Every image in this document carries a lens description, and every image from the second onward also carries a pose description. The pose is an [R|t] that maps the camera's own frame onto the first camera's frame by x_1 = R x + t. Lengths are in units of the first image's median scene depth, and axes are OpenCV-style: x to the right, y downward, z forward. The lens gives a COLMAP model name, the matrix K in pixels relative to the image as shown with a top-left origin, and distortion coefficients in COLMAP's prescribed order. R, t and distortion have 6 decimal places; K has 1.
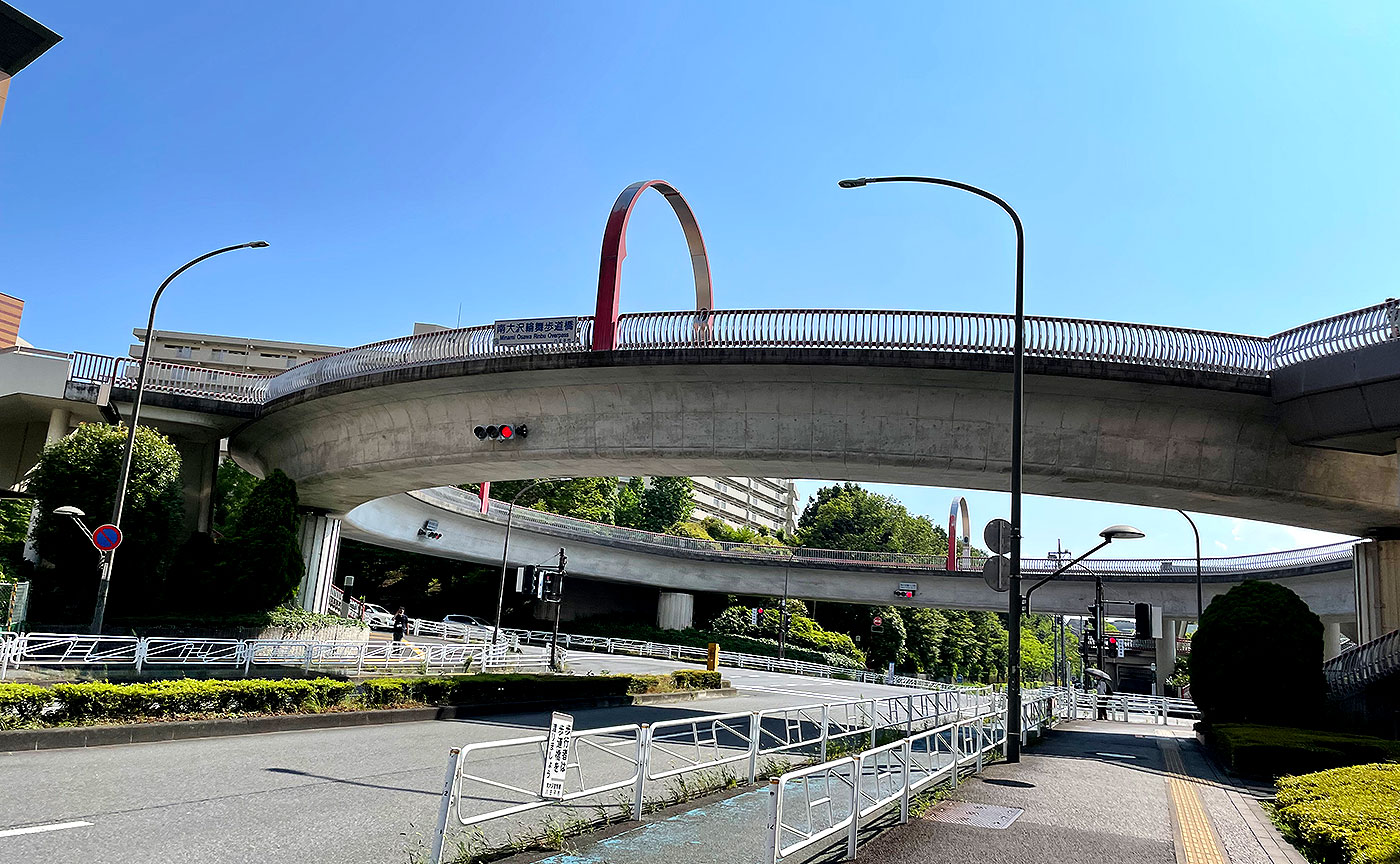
lens RADIAL K [[1068.3, 0, 700.0], [0, 1068.3, 432.0], [0, 0, 1]] dist [0.093437, -0.148044]
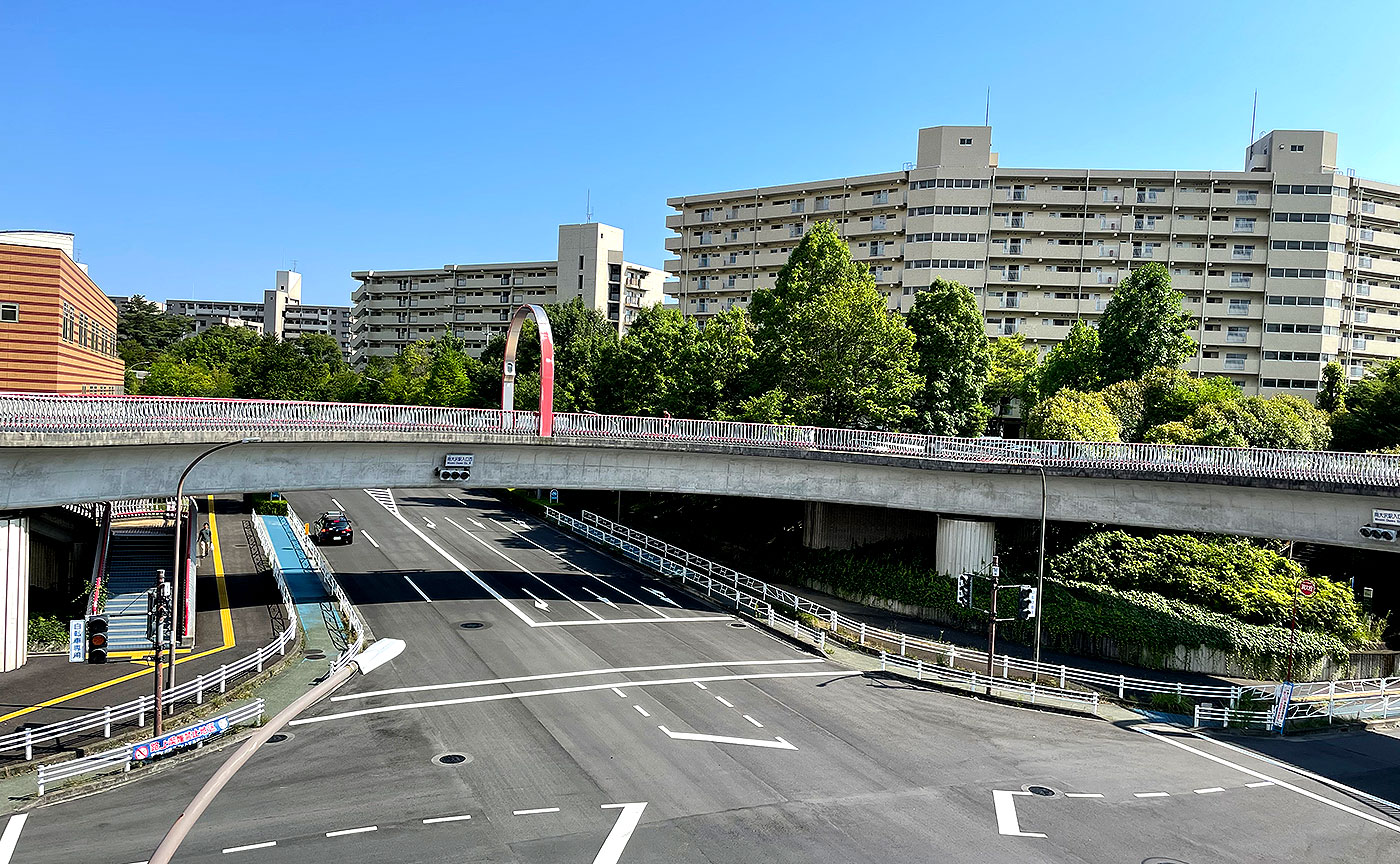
lens RADIAL K [[1069.7, 0, 715.6], [0, 1069.7, 446.3], [0, 0, 1]] dist [0.102964, -0.146801]
pose [[0.740327, -0.017468, -0.672019, 0.736665], [0.144812, 0.980337, 0.134050, 0.005732], [0.656464, -0.196558, 0.728300, 1.115137]]
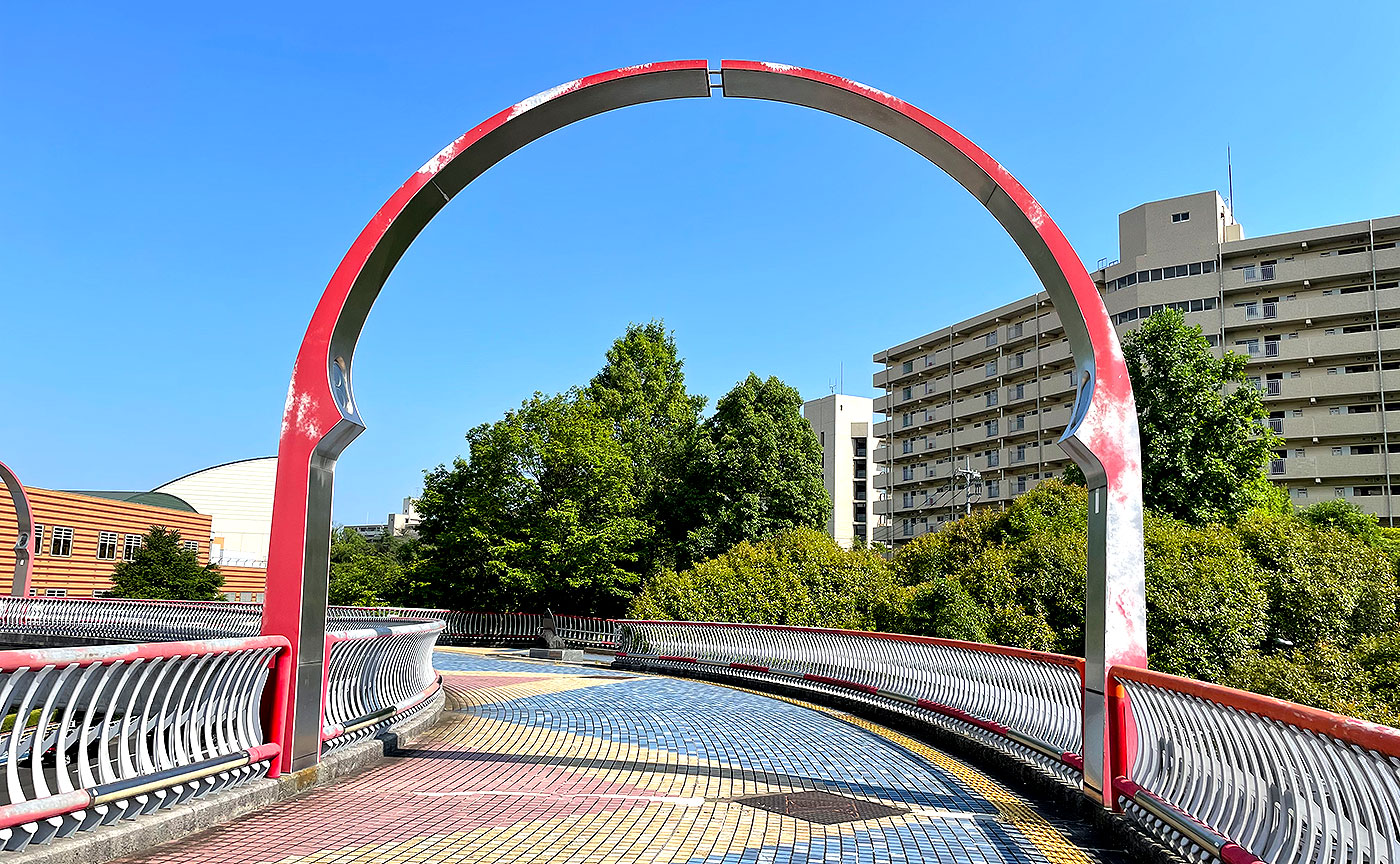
lens RADIAL K [[1069.7, 0, 715.6], [0, 1069.7, 446.3], [0, 0, 1]] dist [0.102964, -0.146801]
pose [[0.329573, -0.199213, -0.922874, 0.881264], [0.196346, 0.970576, -0.139392, 0.291644], [0.923488, -0.135262, 0.358991, 2.418137]]
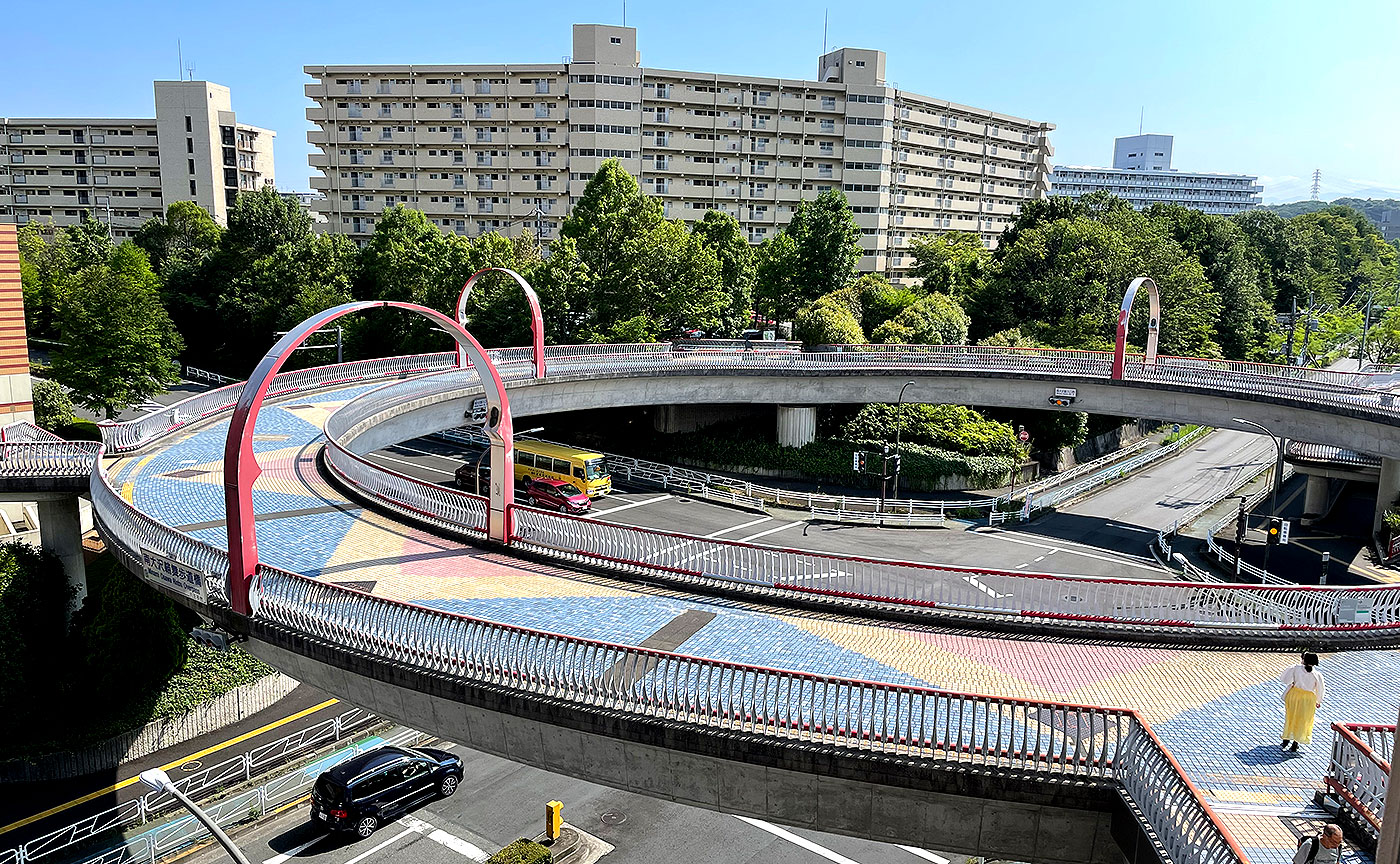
lens RADIAL K [[1069.7, 0, 715.6], [0, 1069.7, 446.3], [0, 0, 1]] dist [0.102964, -0.146801]
pose [[0.964660, -0.008064, -0.263373, 0.374439], [0.104486, 0.929296, 0.354248, -0.364820], [0.241895, -0.369248, 0.897298, 0.379965]]
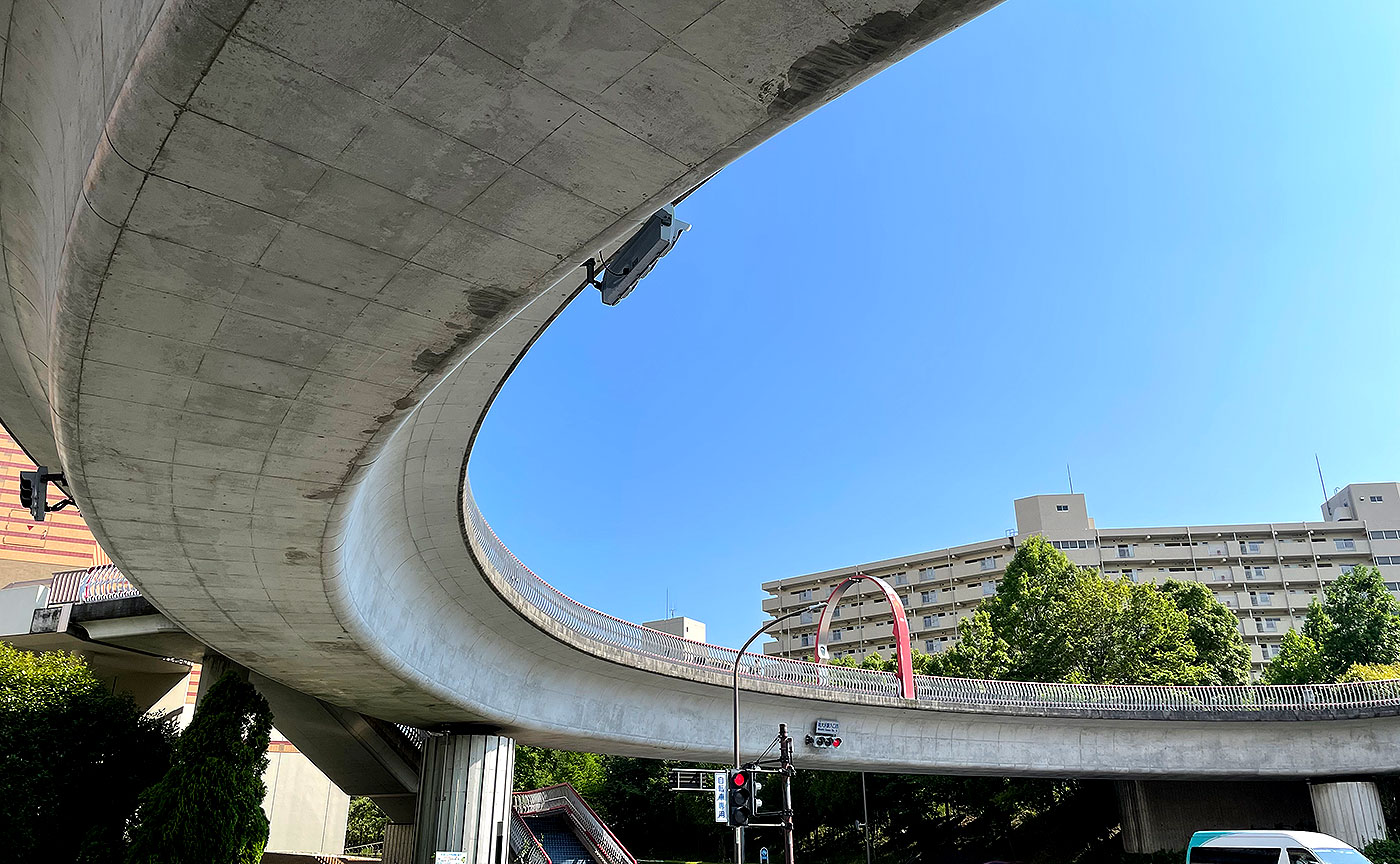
lens RADIAL K [[1067.5, 0, 713.6], [0, 1067.5, 432.9], [0, 0, 1]] dist [0.104534, -0.142744]
pose [[0.748925, -0.326020, -0.576908, 0.314448], [0.198575, 0.941007, -0.273995, 0.161575], [0.632202, 0.090642, 0.769483, 0.763776]]
